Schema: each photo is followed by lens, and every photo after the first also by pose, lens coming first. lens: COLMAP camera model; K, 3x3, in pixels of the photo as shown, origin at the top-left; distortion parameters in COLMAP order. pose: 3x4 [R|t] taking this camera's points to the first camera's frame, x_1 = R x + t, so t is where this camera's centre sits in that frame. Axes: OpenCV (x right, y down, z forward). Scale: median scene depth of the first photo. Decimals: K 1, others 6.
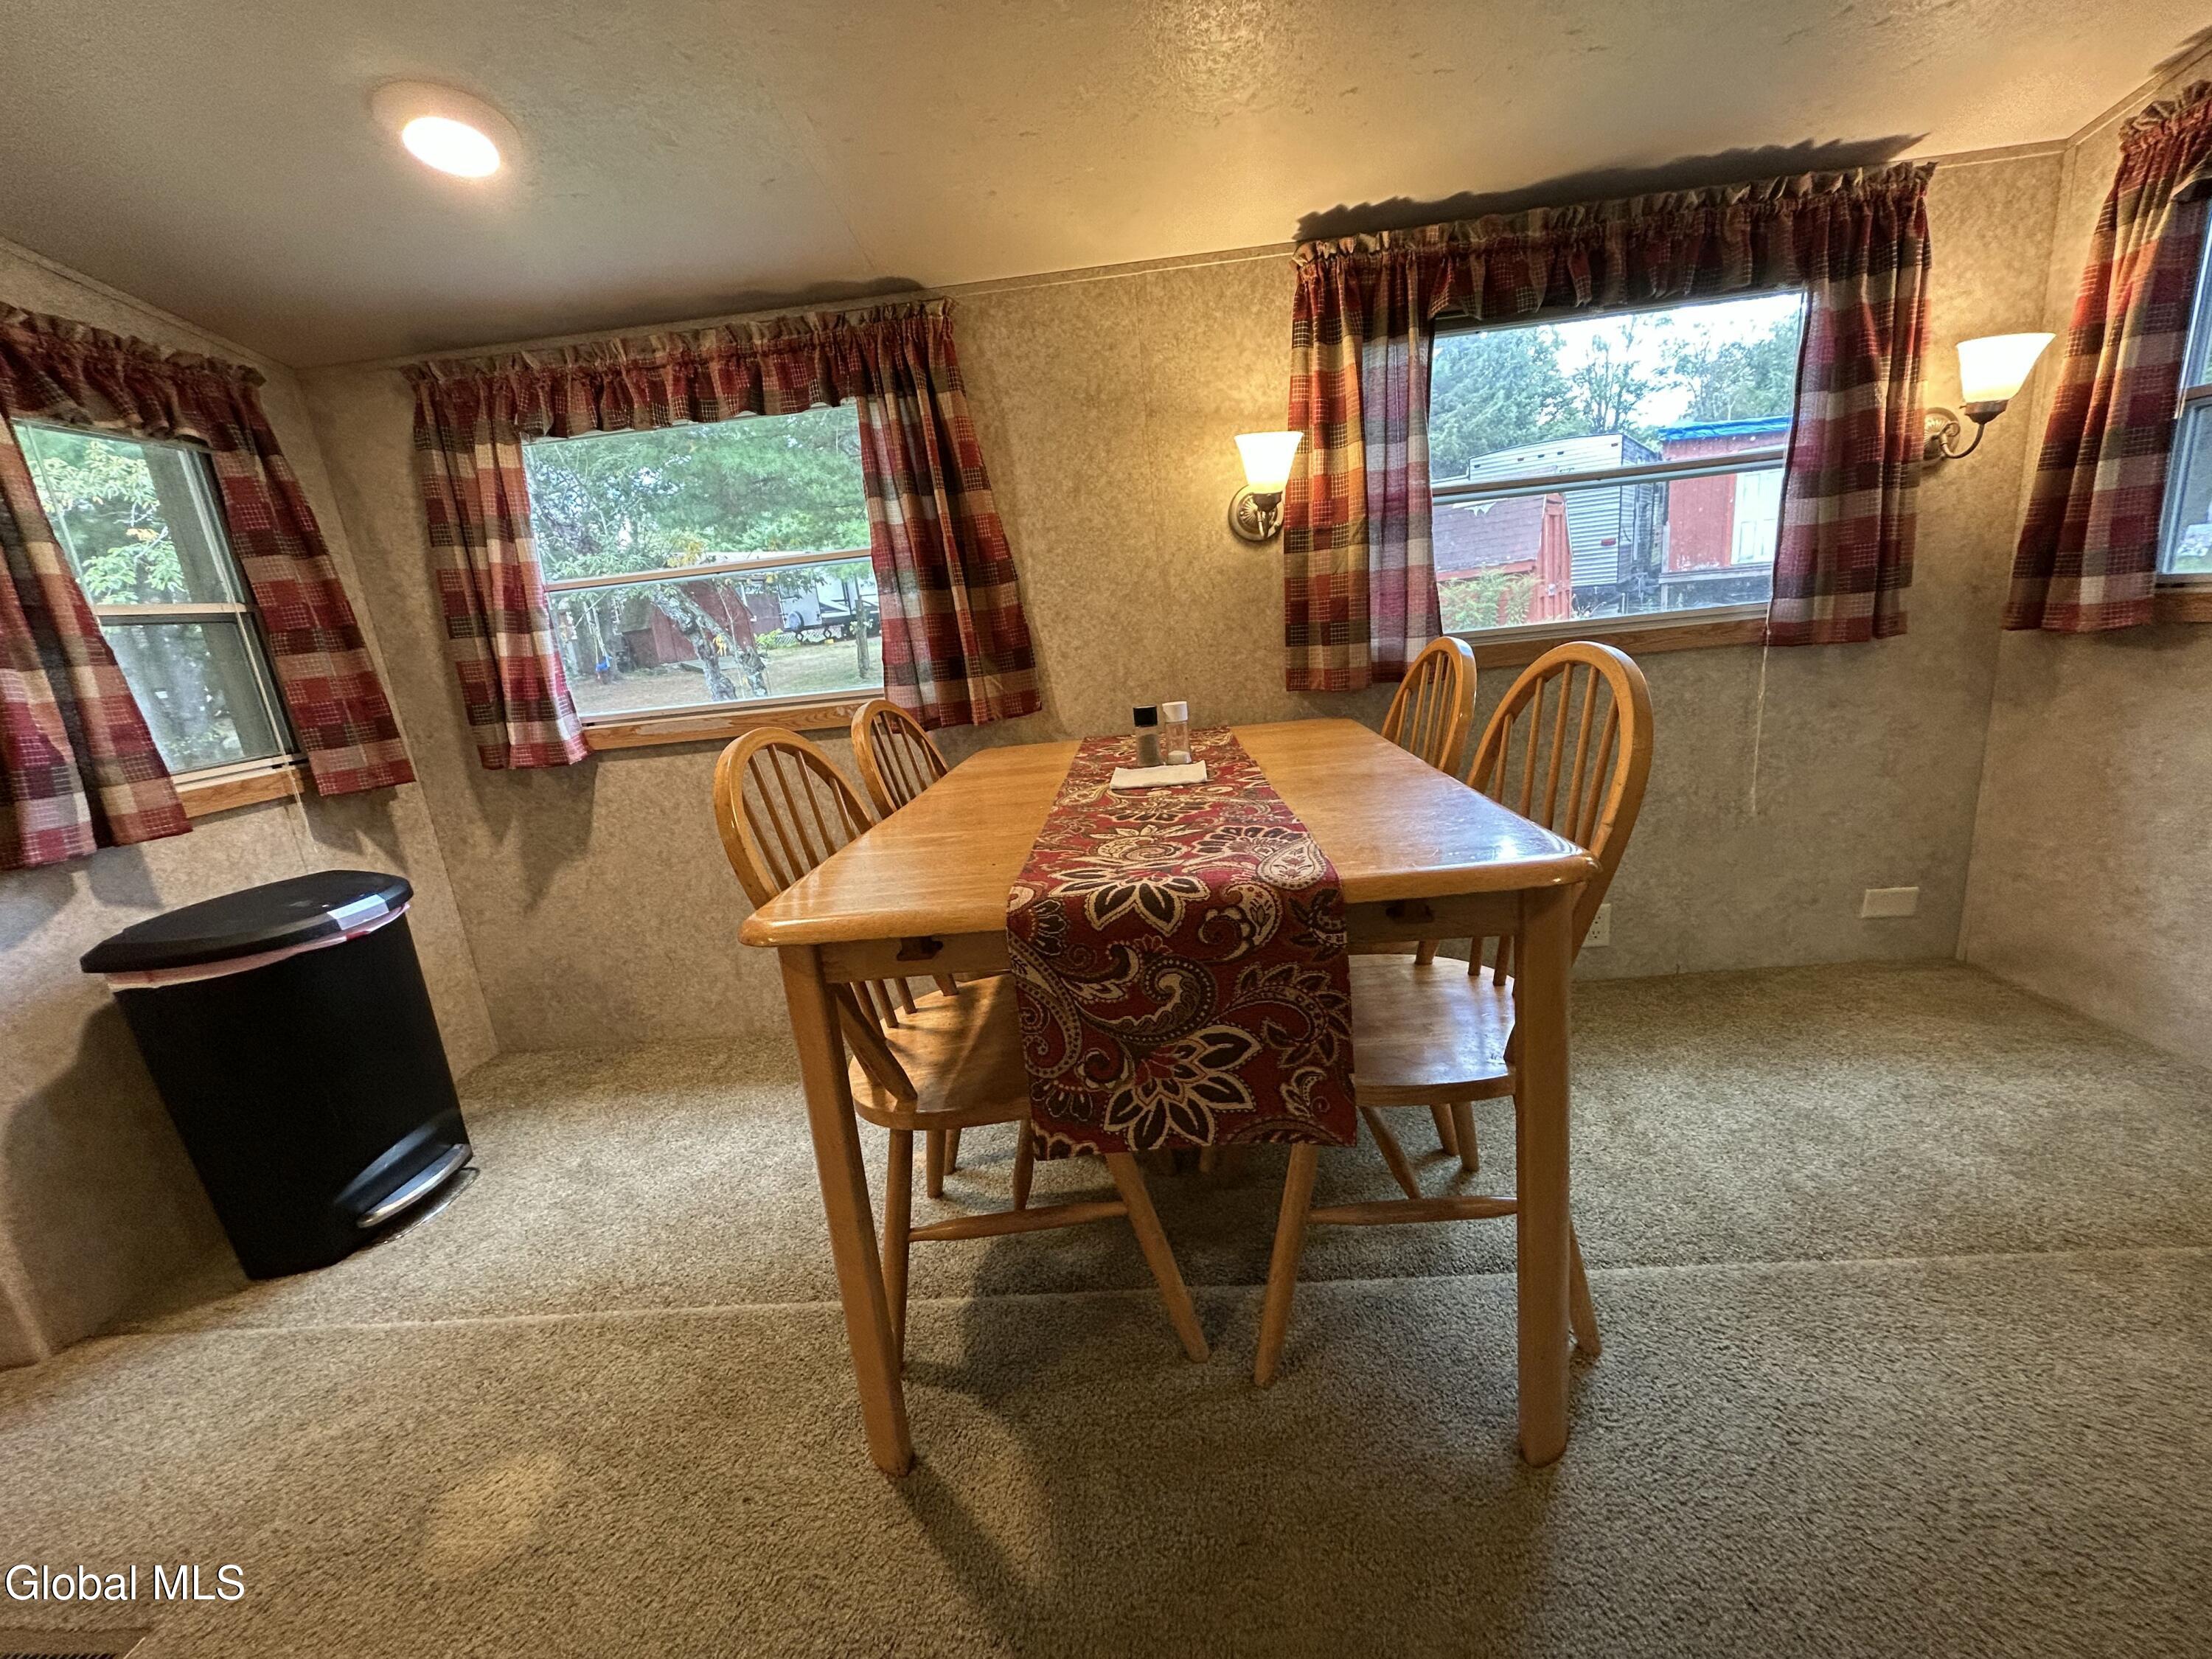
lens RADIAL K [[883.5, 0, 1104.3], [0, 883.5, 829.9], [0, 0, 1]] dist [-0.002810, 0.000293]
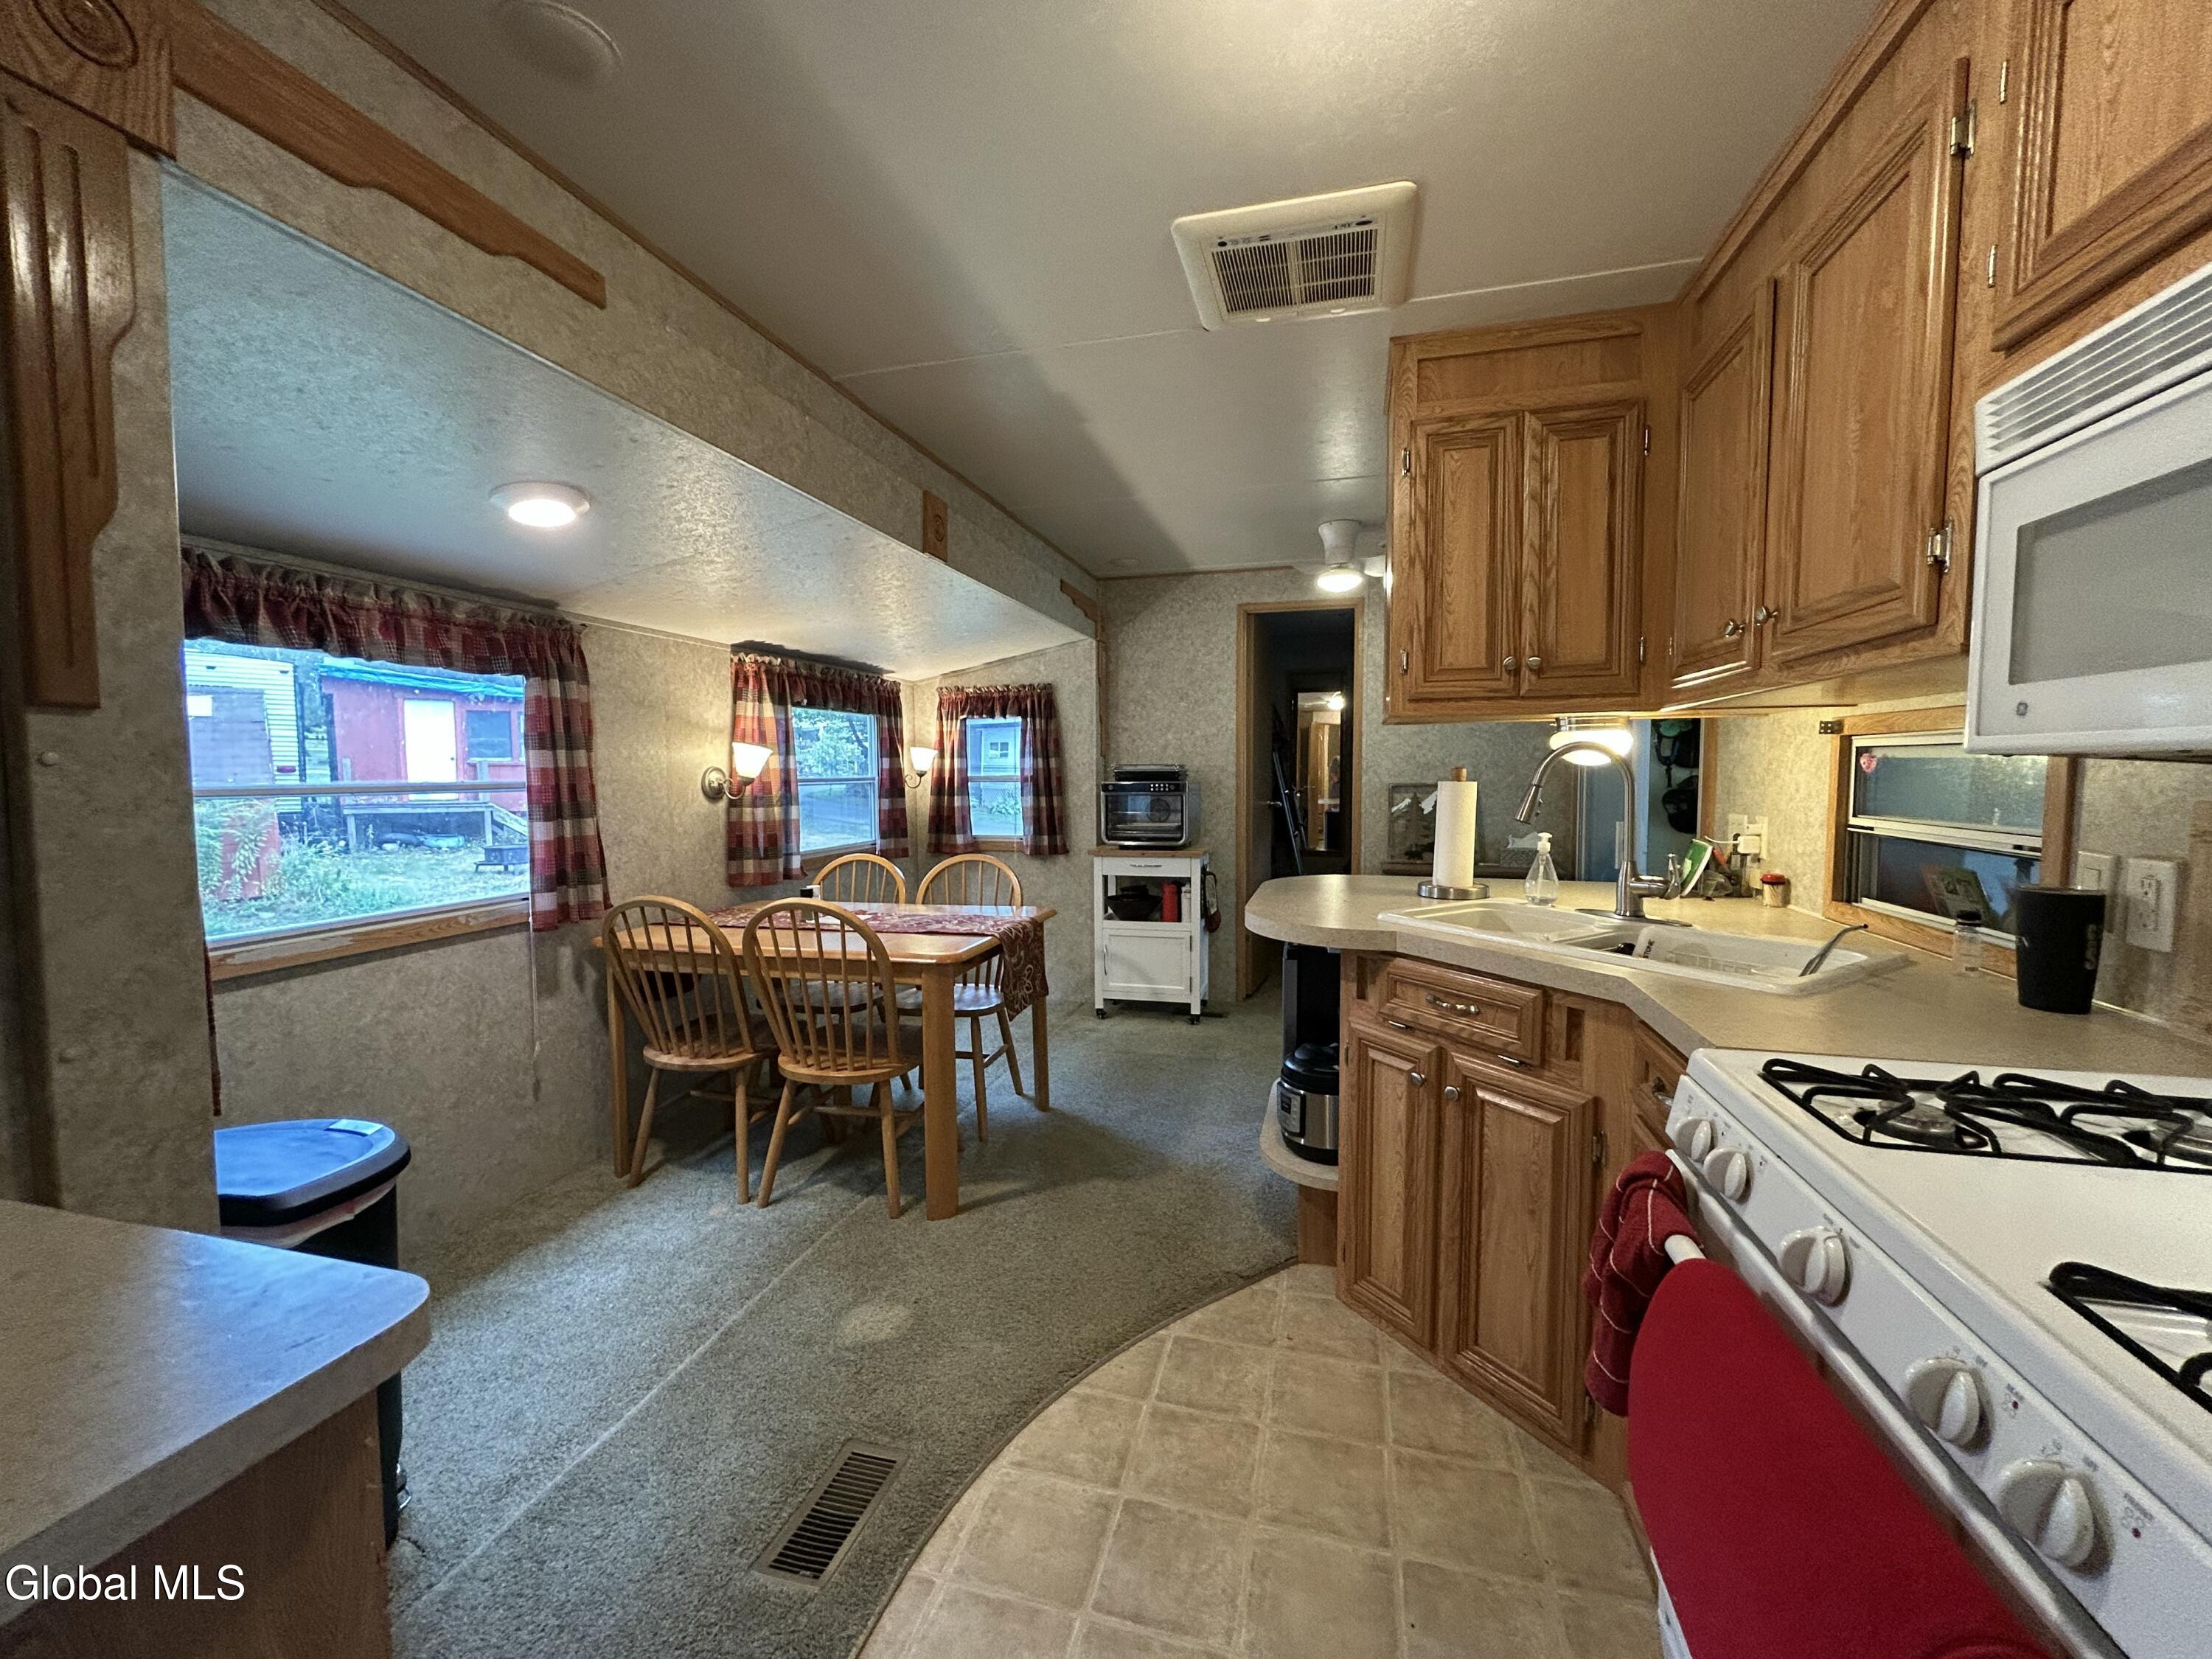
lens RADIAL K [[883.5, 0, 1117.6], [0, 883.5, 832.4], [0, 0, 1]] dist [-0.002810, 0.000293]
pose [[0.193550, 0.028465, 0.980677, -1.388181], [0.221958, 0.972392, -0.072030, 0.023570], [-0.955653, 0.231611, 0.181888, -0.013784]]
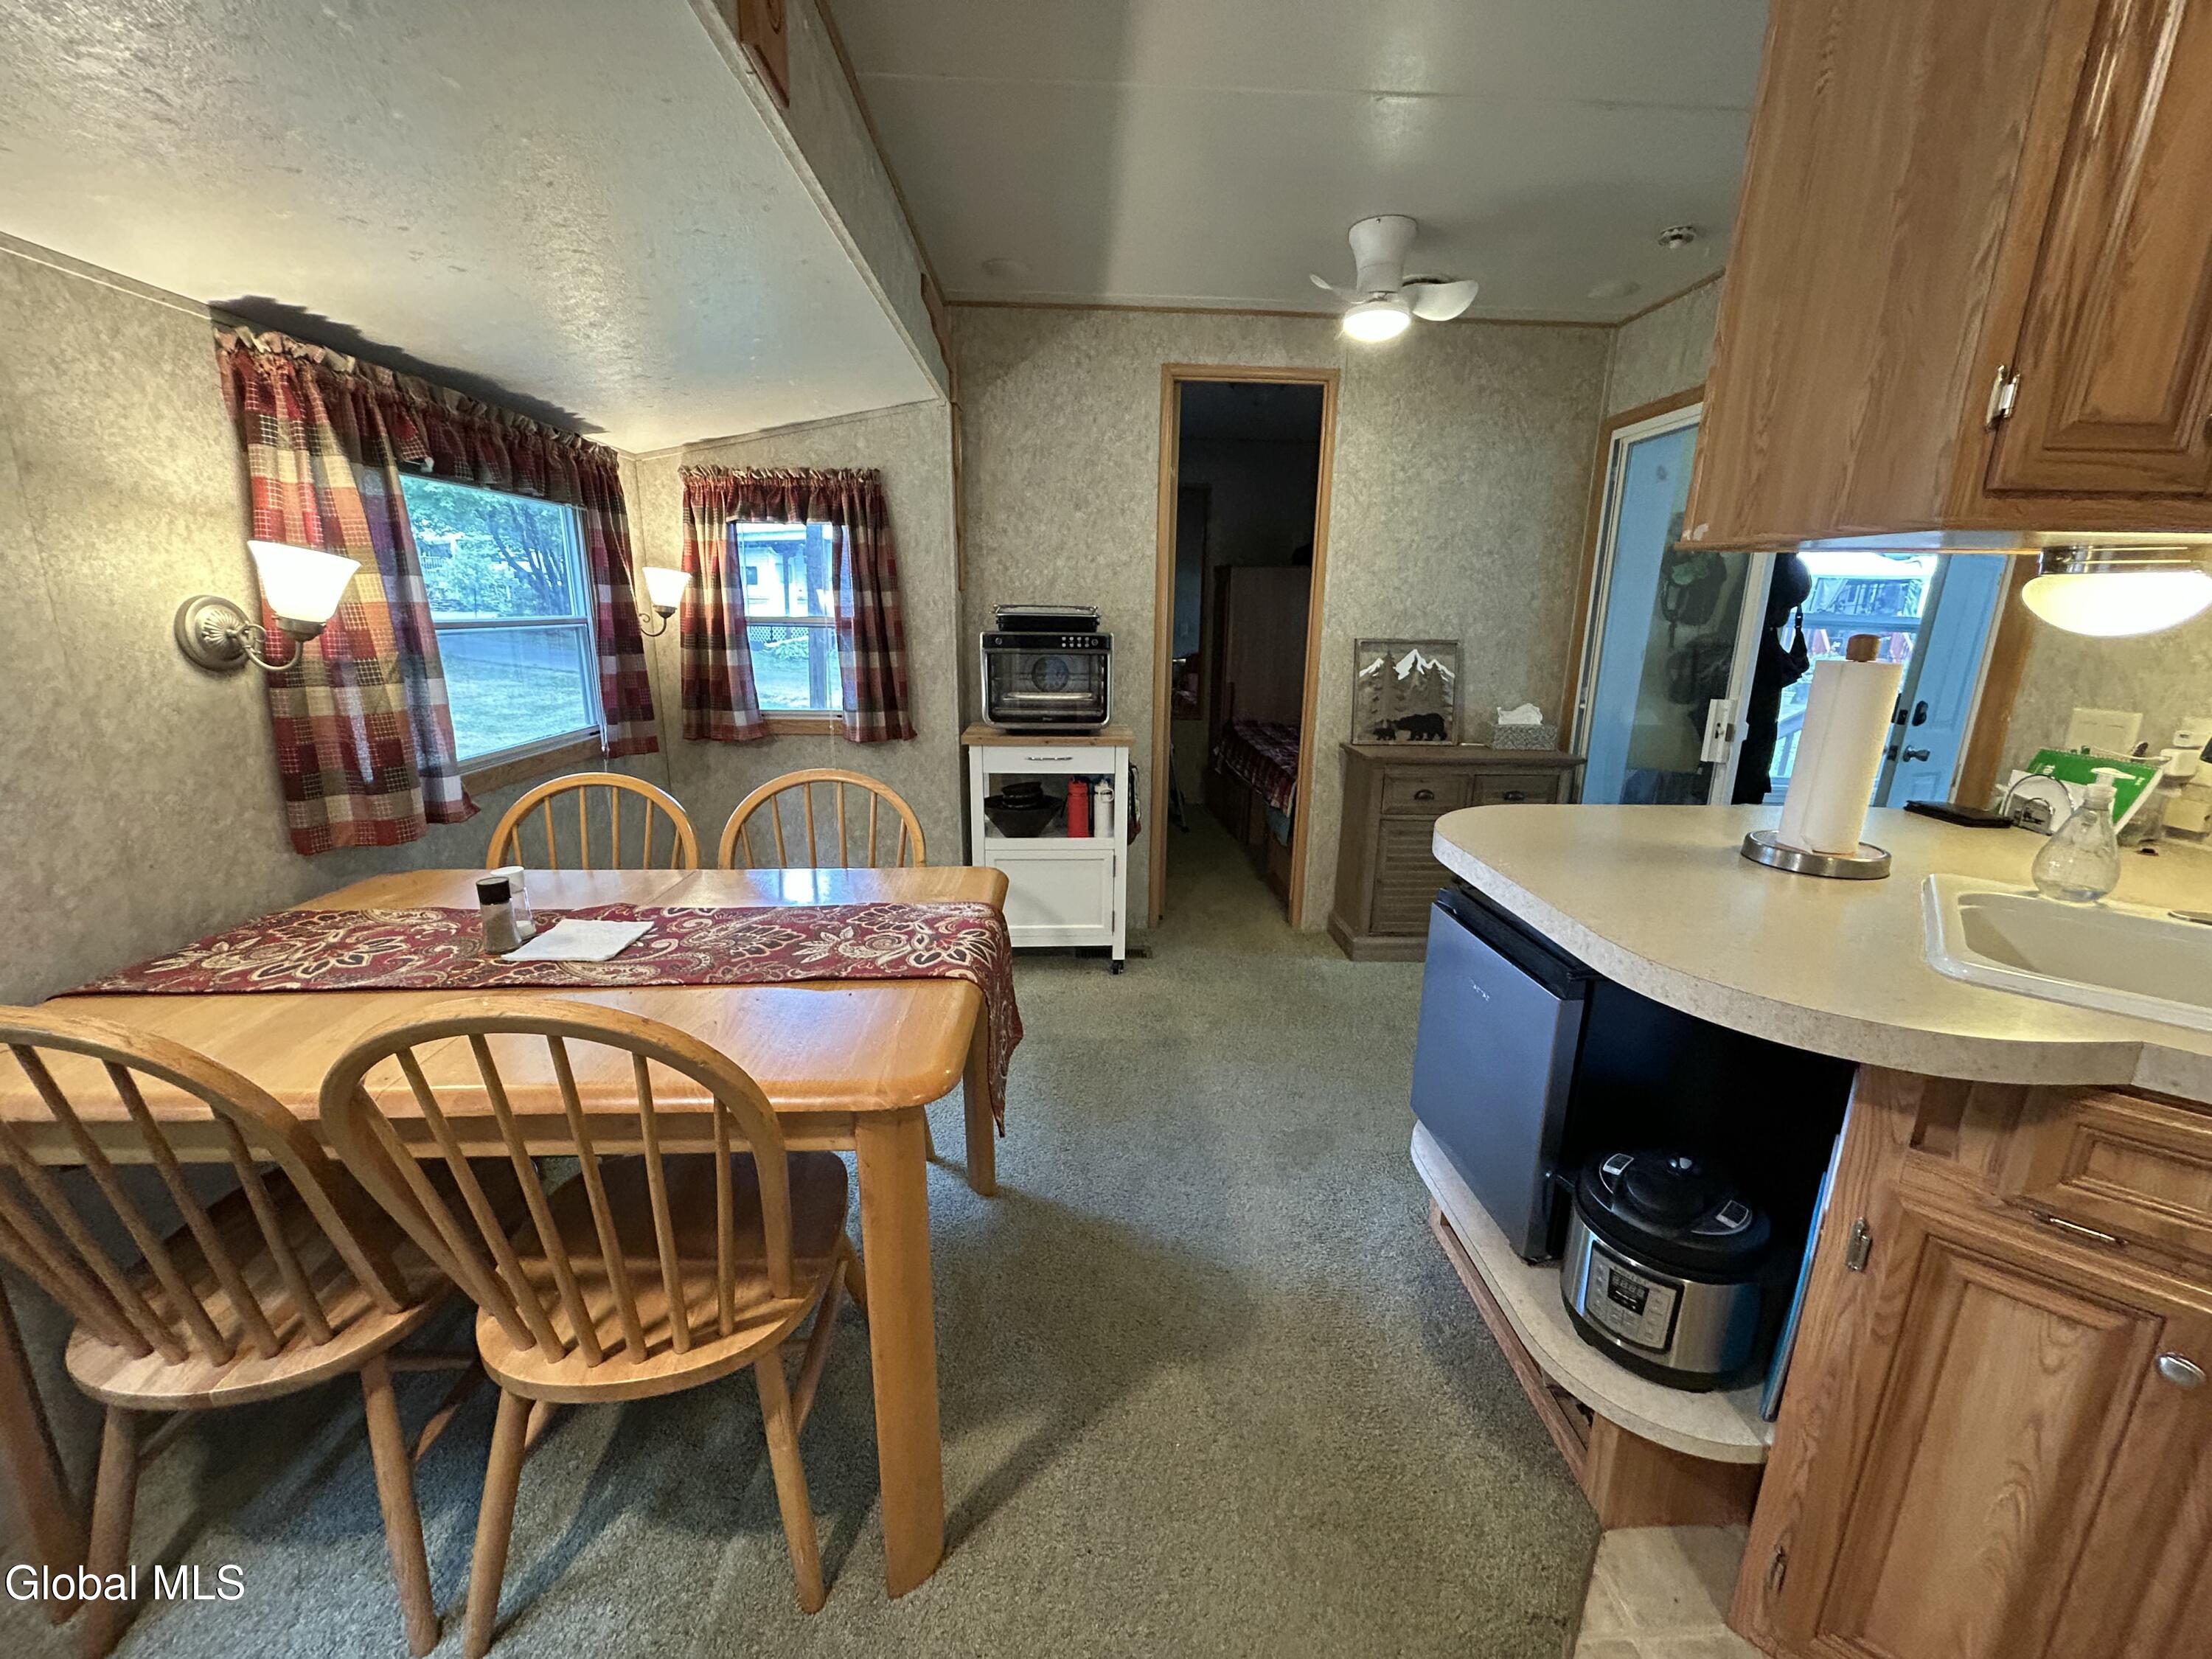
lens RADIAL K [[883.5, 0, 1112.9], [0, 883.5, 830.7], [0, 0, 1]] dist [-0.002810, 0.000293]
pose [[-0.106063, -0.149063, 0.983123, -0.701521], [0.233347, 0.957359, 0.170331, -0.156967], [-0.966592, 0.247475, -0.066757, 0.376182]]
